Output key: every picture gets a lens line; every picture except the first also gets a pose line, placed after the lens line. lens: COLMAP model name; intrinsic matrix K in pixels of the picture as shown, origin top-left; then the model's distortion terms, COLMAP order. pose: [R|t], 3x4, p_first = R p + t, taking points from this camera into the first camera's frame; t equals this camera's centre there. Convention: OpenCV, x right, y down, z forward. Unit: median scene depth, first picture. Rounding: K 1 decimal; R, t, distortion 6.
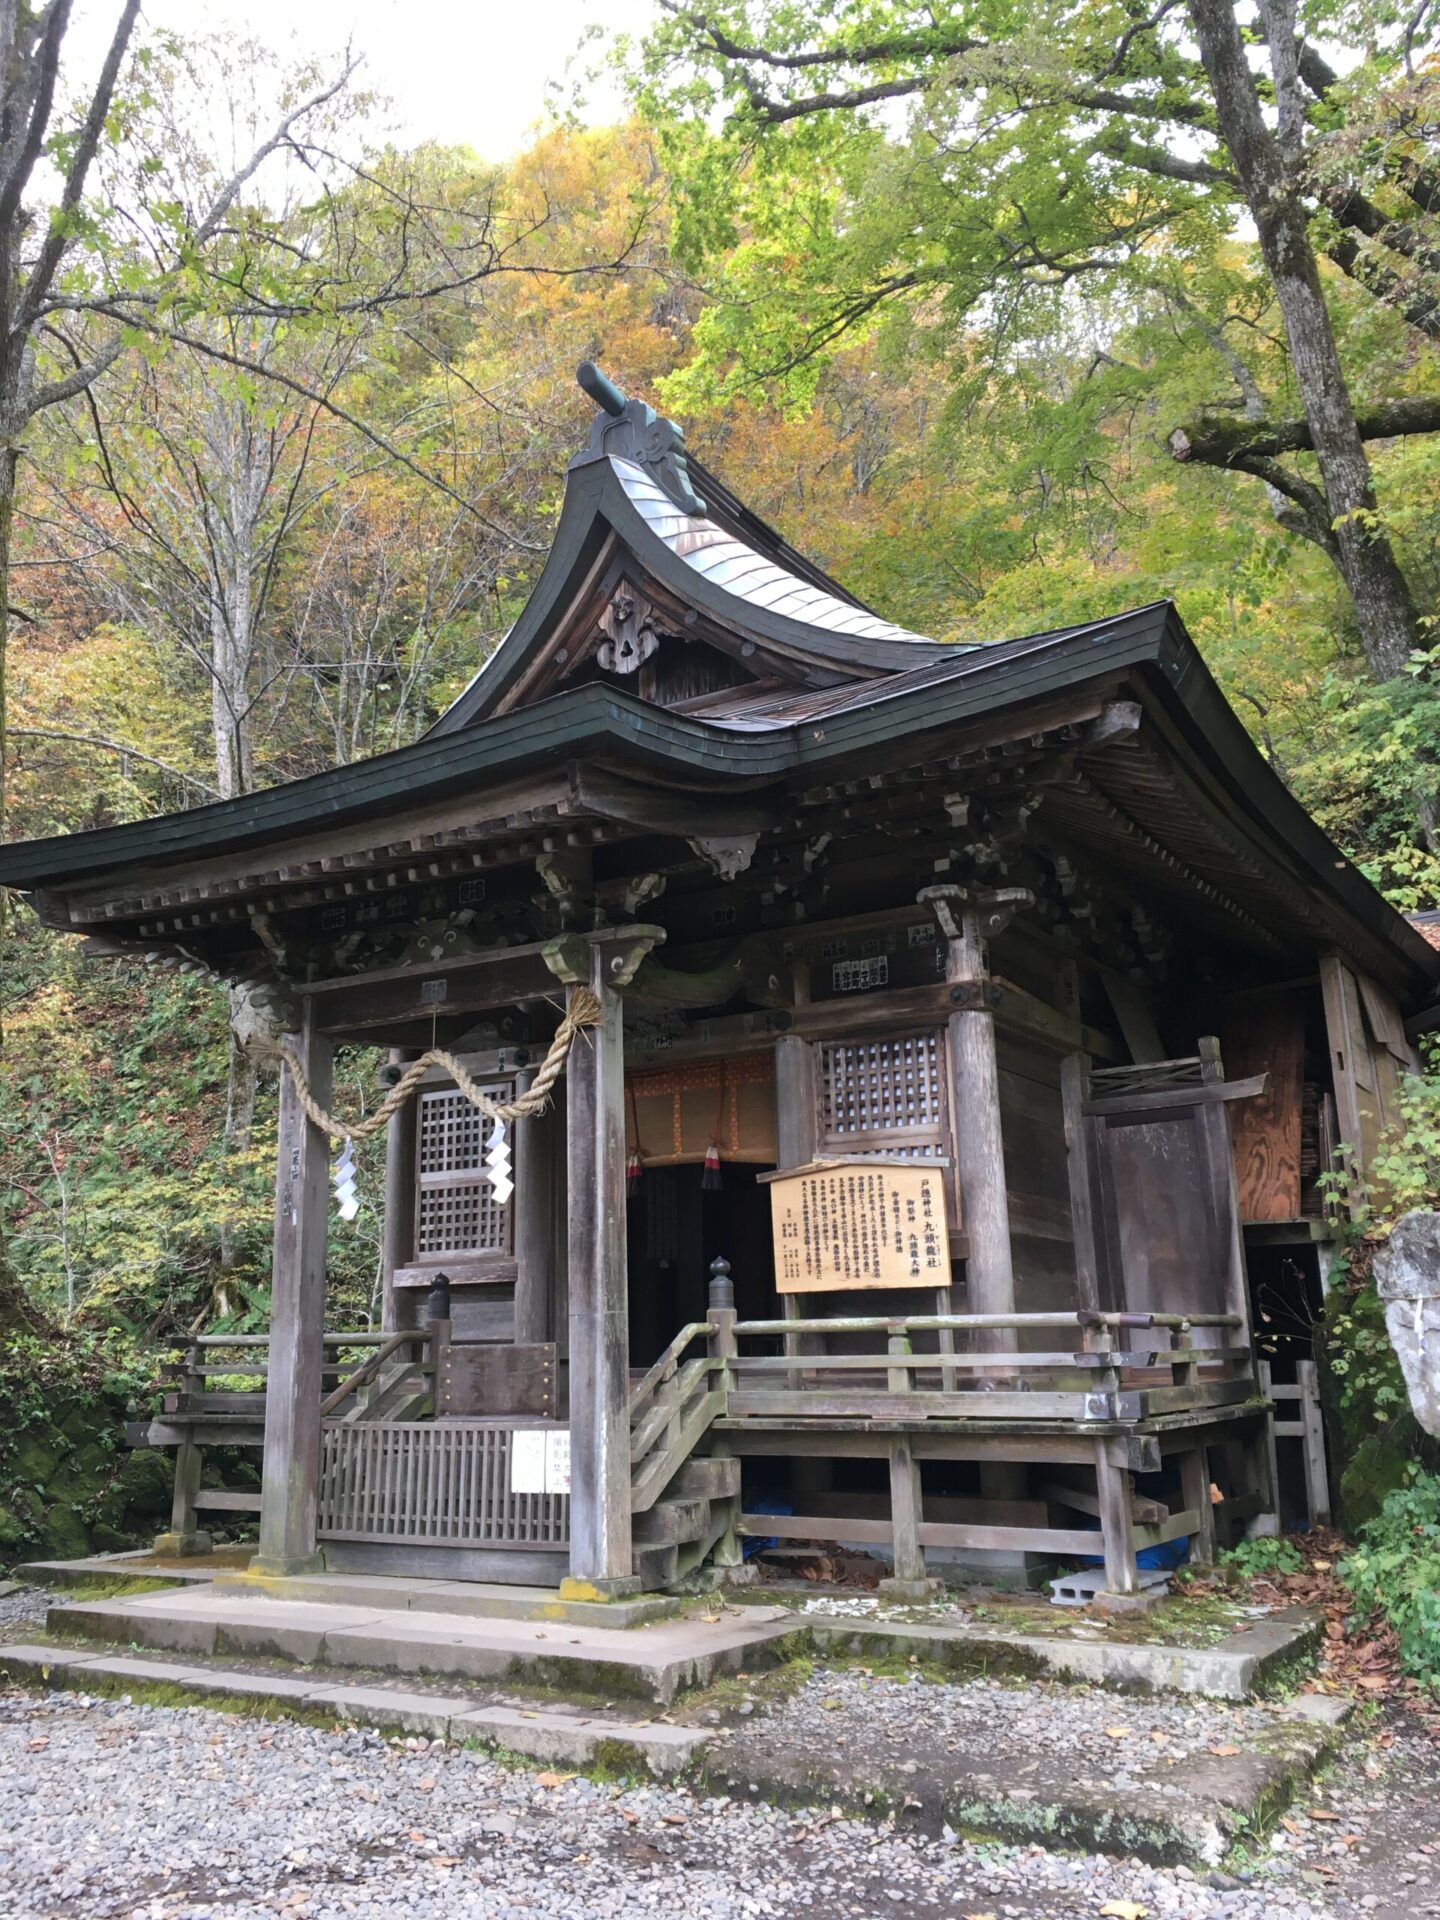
lens RADIAL K [[1633.8, 0, 728.7], [0, 1633.8, 943.2], [0, 0, 1]] dist [0.057882, -0.059964]
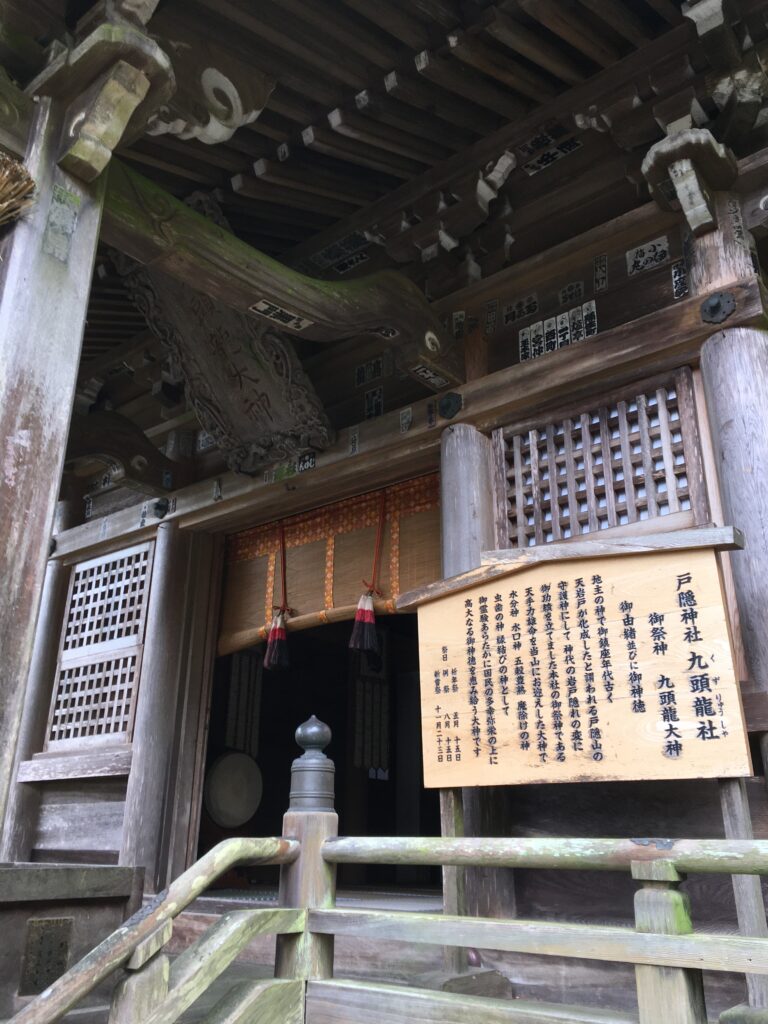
lens RADIAL K [[871.4, 0, 388.6], [0, 871.4, 503.0], [0, 0, 1]] dist [0.057882, -0.059964]
pose [[0.992634, -0.014640, -0.120268, 0.056096], [-0.001261, 0.991371, -0.131080, 0.152158], [0.121149, 0.130266, 0.984050, 0.670276]]
